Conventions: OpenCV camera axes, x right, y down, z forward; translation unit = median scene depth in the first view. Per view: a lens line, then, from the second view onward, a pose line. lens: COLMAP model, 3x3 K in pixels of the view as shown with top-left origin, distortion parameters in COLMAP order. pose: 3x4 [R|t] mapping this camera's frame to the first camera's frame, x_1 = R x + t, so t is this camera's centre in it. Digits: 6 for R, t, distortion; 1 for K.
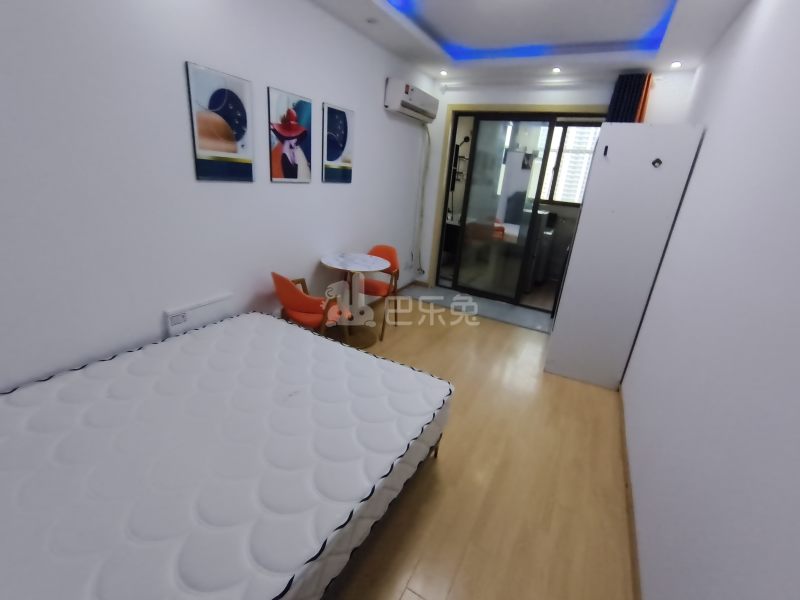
lens RADIAL K [[364.4, 0, 396.2], [0, 364.4, 299.3], [0, 0, 1]] dist [0.001281, 0.000400]
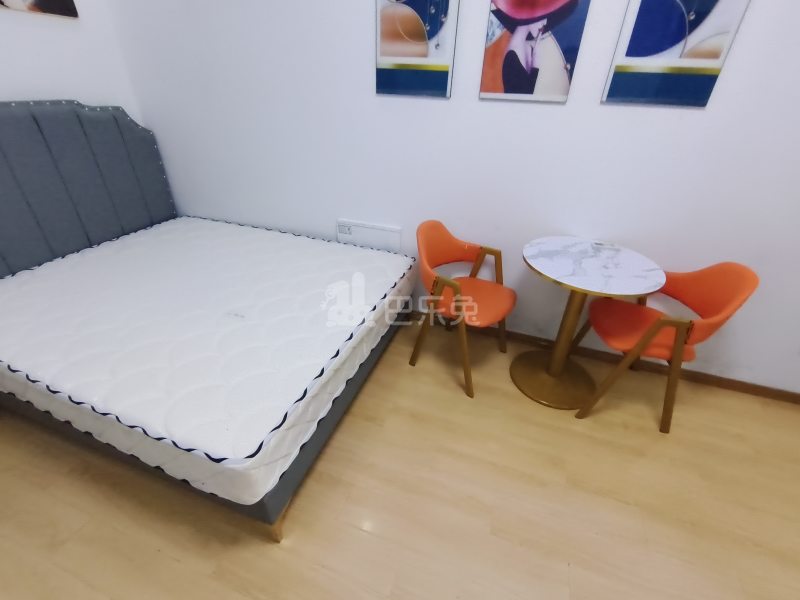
lens RADIAL K [[364.4, 0, 396.2], [0, 364.4, 299.3], [0, 0, 1]] dist [0.001281, 0.000400]
pose [[0.153075, 0.457533, -0.875918, 0.438562], [-0.338833, 0.856934, 0.388402, -0.218570], [0.928310, 0.237335, 0.286203, 0.773074]]
